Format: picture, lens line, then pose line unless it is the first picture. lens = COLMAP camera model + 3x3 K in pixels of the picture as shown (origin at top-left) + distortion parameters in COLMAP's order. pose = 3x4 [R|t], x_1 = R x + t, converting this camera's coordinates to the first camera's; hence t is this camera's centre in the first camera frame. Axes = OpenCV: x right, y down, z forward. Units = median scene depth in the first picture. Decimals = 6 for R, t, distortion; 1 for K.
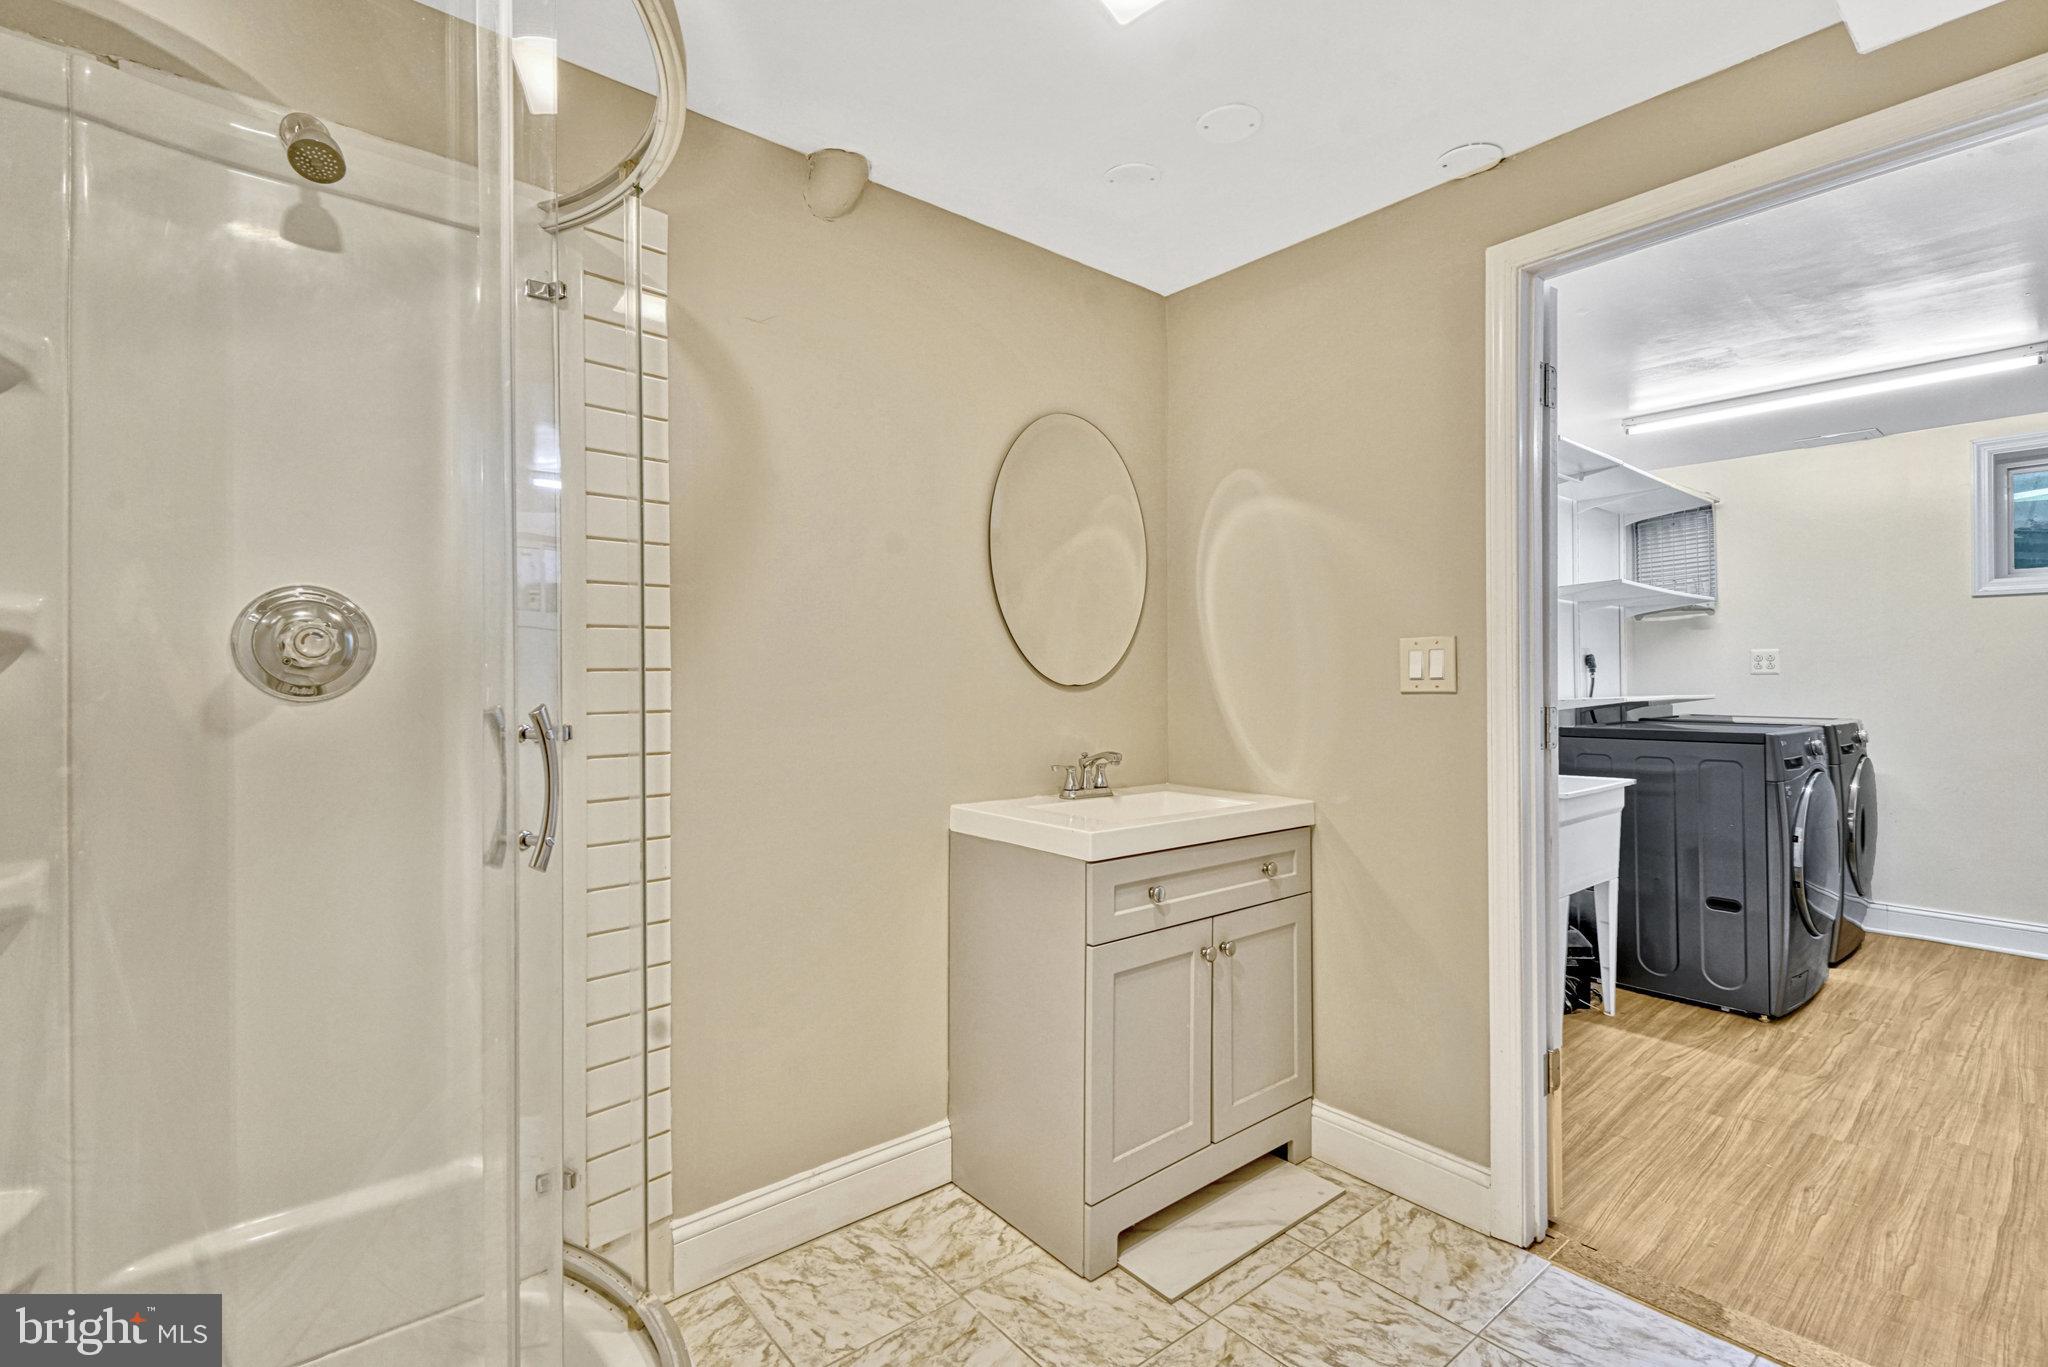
lens RADIAL K [[925.6, 0, 1003.7], [0, 925.6, 676.2], [0, 0, 1]] dist [0.026043, -0.016516]
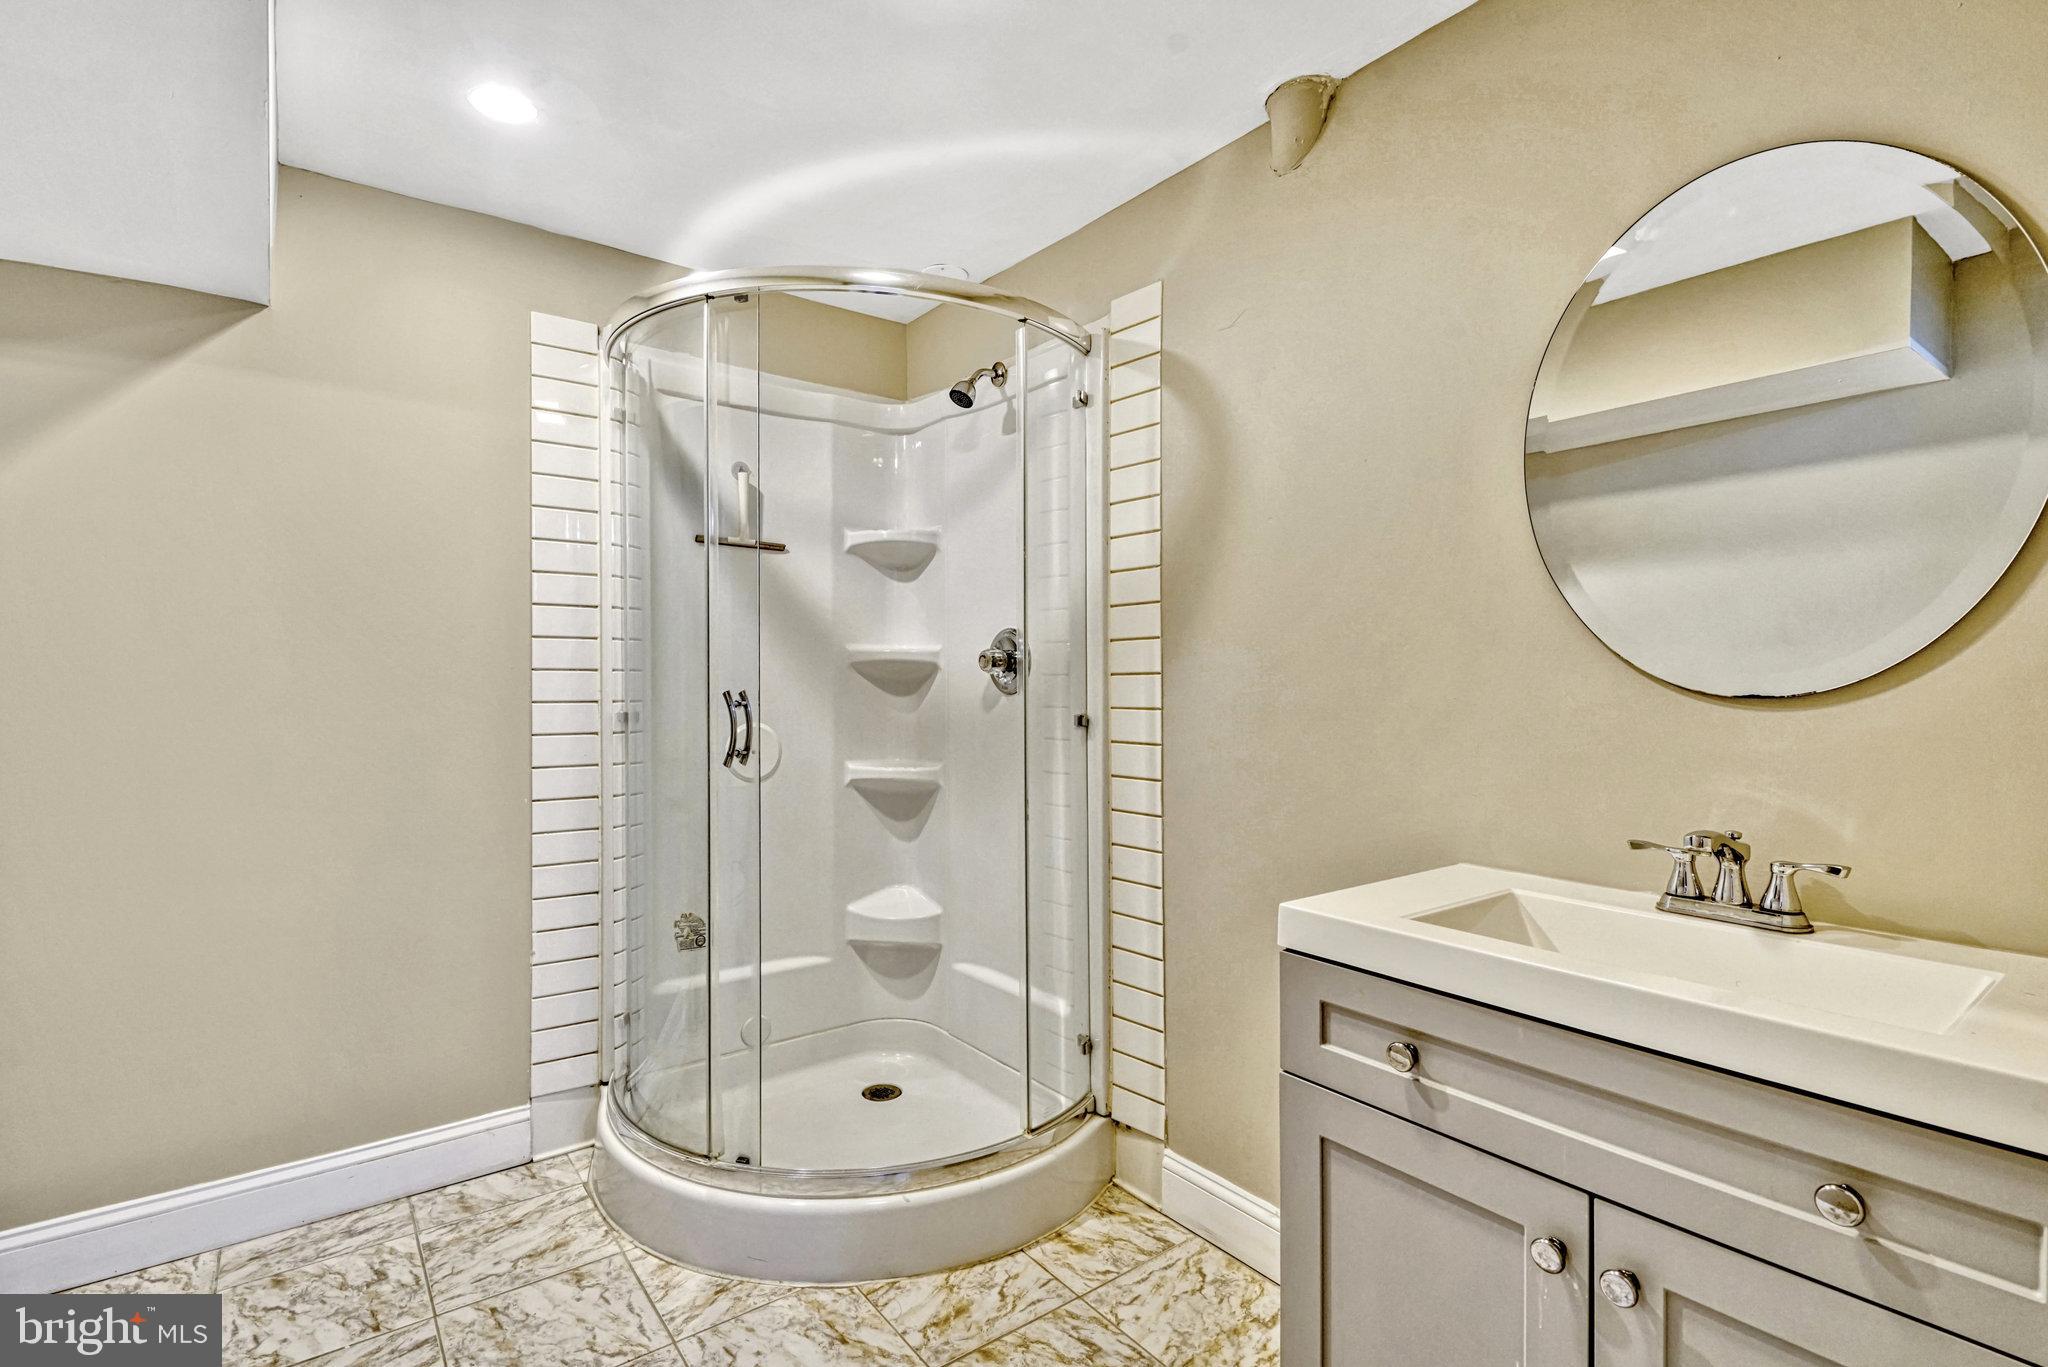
lens RADIAL K [[925.3, 0, 1005.6], [0, 925.3, 696.9], [0, 0, 1]] dist [0.024996, -0.015719]
pose [[-0.028282, 0.012978, -0.999516, 0.494556], [-0.005078, 0.999901, 0.013127, 0.004326], [0.999587, 0.005447, -0.028213, 0.510174]]
